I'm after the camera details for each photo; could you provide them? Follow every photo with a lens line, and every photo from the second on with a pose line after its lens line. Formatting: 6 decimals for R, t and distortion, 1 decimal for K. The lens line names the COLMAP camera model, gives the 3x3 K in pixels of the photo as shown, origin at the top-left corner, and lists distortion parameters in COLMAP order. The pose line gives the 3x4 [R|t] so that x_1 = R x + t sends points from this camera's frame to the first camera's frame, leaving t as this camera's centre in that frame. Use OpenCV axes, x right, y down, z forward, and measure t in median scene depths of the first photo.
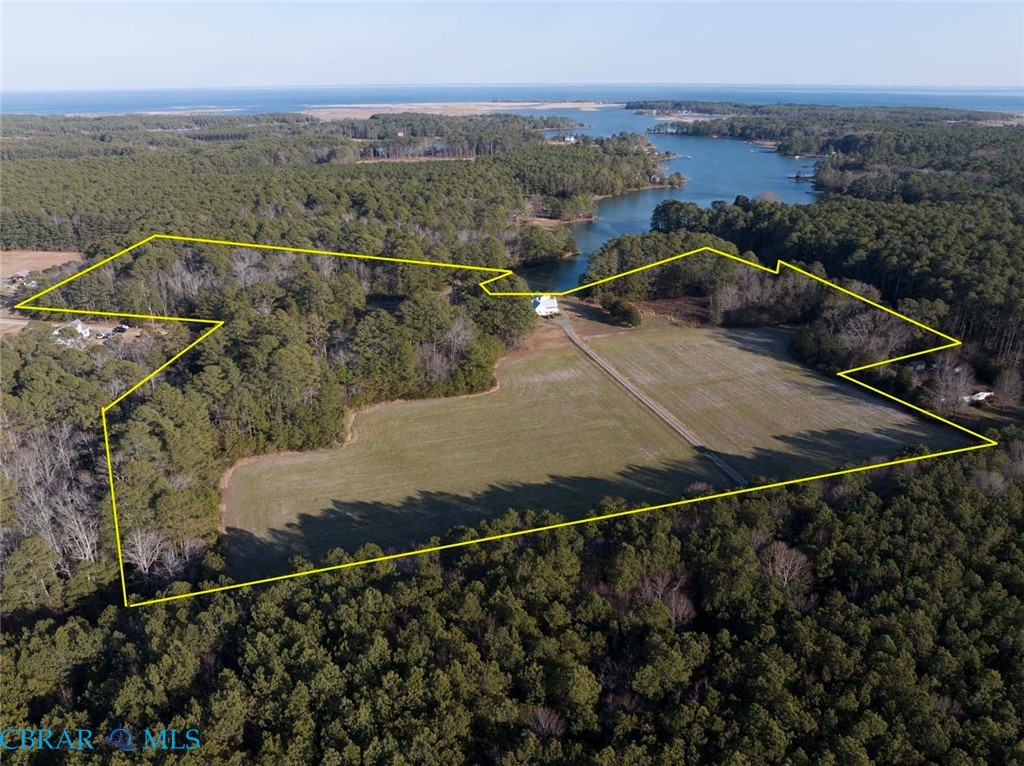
lens RADIAL K [[720.1, 0, 512.0], [0, 720.1, 383.0], [0, 0, 1]] dist [-0.039537, 0.004734]
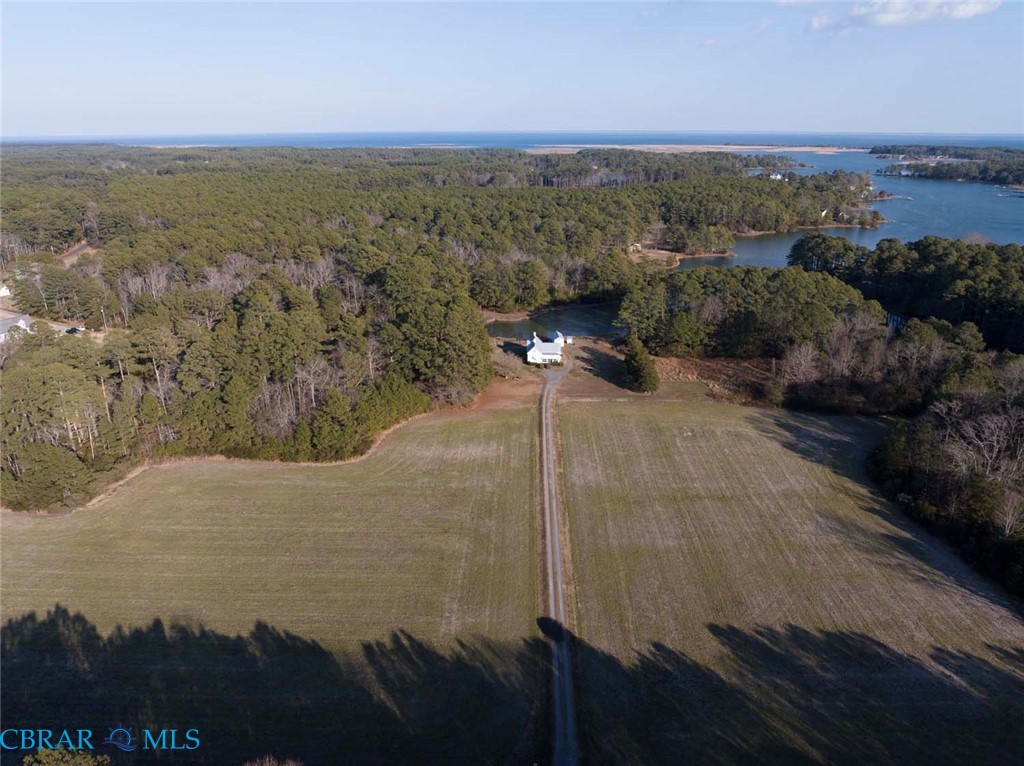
lens RADIAL K [[723.5, 0, 507.8], [0, 723.5, 382.7], [0, 0, 1]] dist [-0.079492, 0.049647]
pose [[0.946426, 0.107303, -0.304571, 0.244092], [-0.124790, 0.991437, -0.038480, -0.043073], [0.297834, 0.074426, 0.951712, 0.298565]]
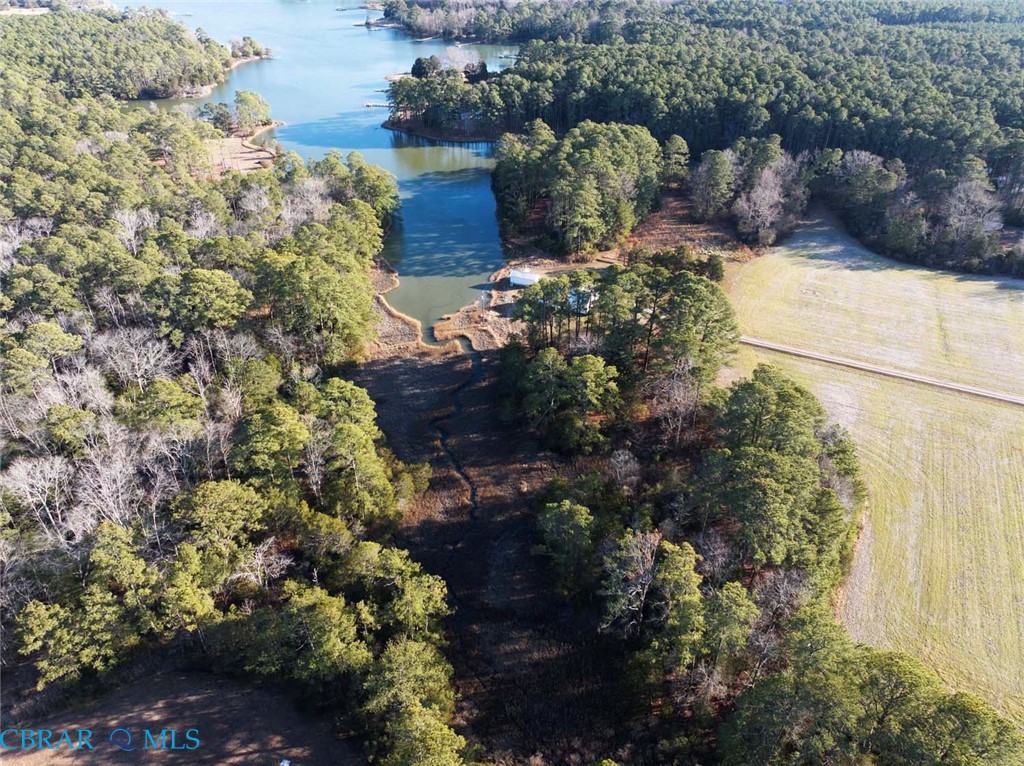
lens RADIAL K [[723.3, 0, 512.0], [0, 723.3, 383.0], [0, 0, 1]] dist [-0.061074, 0.036044]
pose [[0.685841, -0.410463, 0.600951, -0.415924], [0.286469, 0.911365, 0.295548, -0.244978], [-0.668998, -0.030546, 0.742637, 0.589219]]
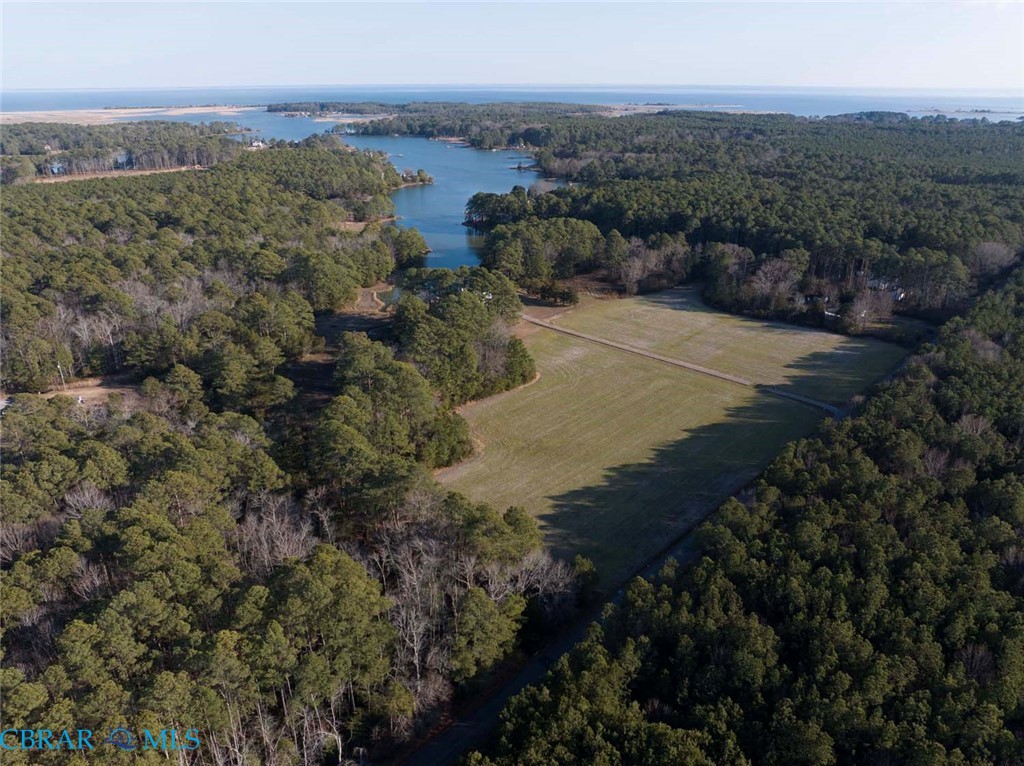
lens RADIAL K [[720.1, 0, 512.0], [0, 720.1, 383.0], [0, 0, 1]] dist [-0.039537, 0.004734]
pose [[0.876366, -0.184403, 0.444948, -0.405507], [0.185206, 0.981797, 0.042111, -0.024652], [-0.444614, 0.045502, 0.894566, 0.067917]]
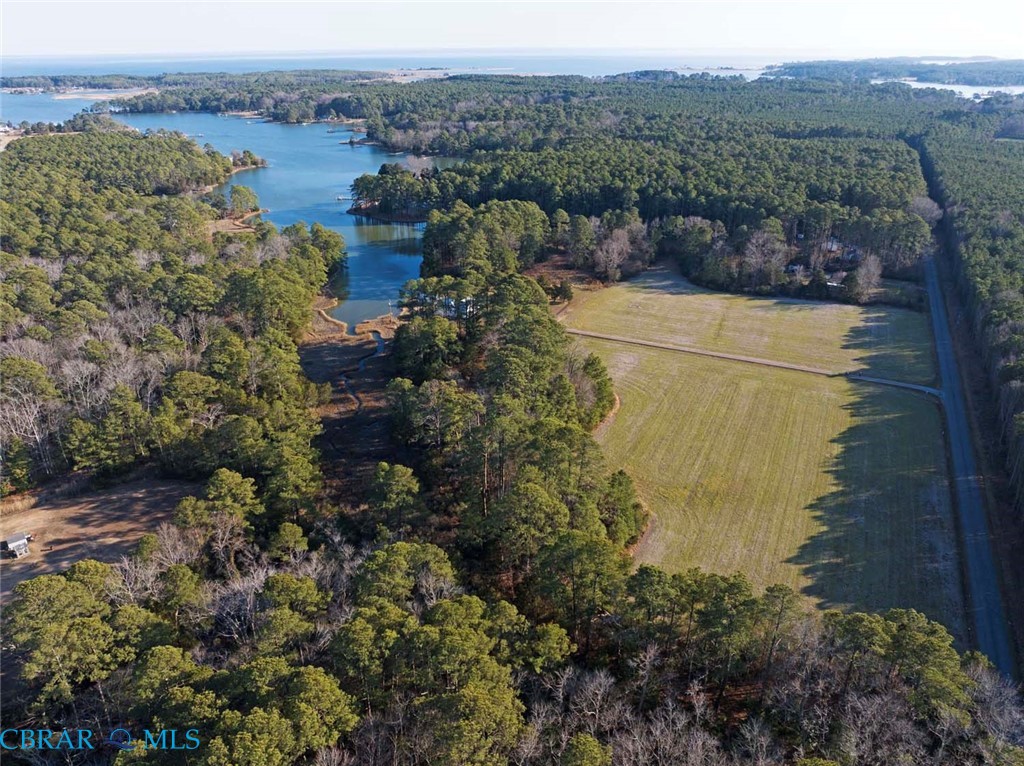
lens RADIAL K [[720.1, 0, 512.0], [0, 720.1, 383.0], [0, 0, 1]] dist [-0.039537, 0.004734]
pose [[0.681660, -0.314027, 0.660853, -0.534133], [0.288627, 0.945377, 0.151514, -0.137573], [-0.672335, 0.087459, 0.735063, 0.340229]]
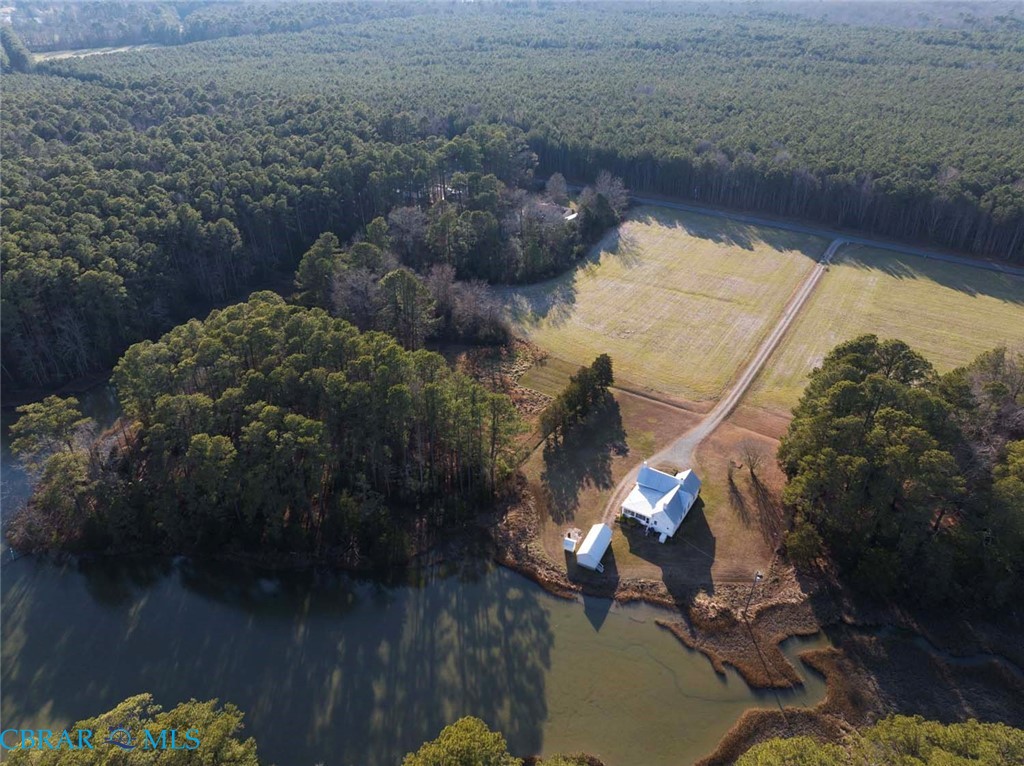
lens RADIAL K [[720.1, 0, 512.0], [0, 720.1, 383.0], [0, 0, 1]] dist [-0.039537, 0.004734]
pose [[-0.648641, -0.408074, 0.642448, -0.155192], [0.299410, 0.639236, 0.708330, -0.502028], [-0.699727, 0.651808, -0.292453, 1.186681]]
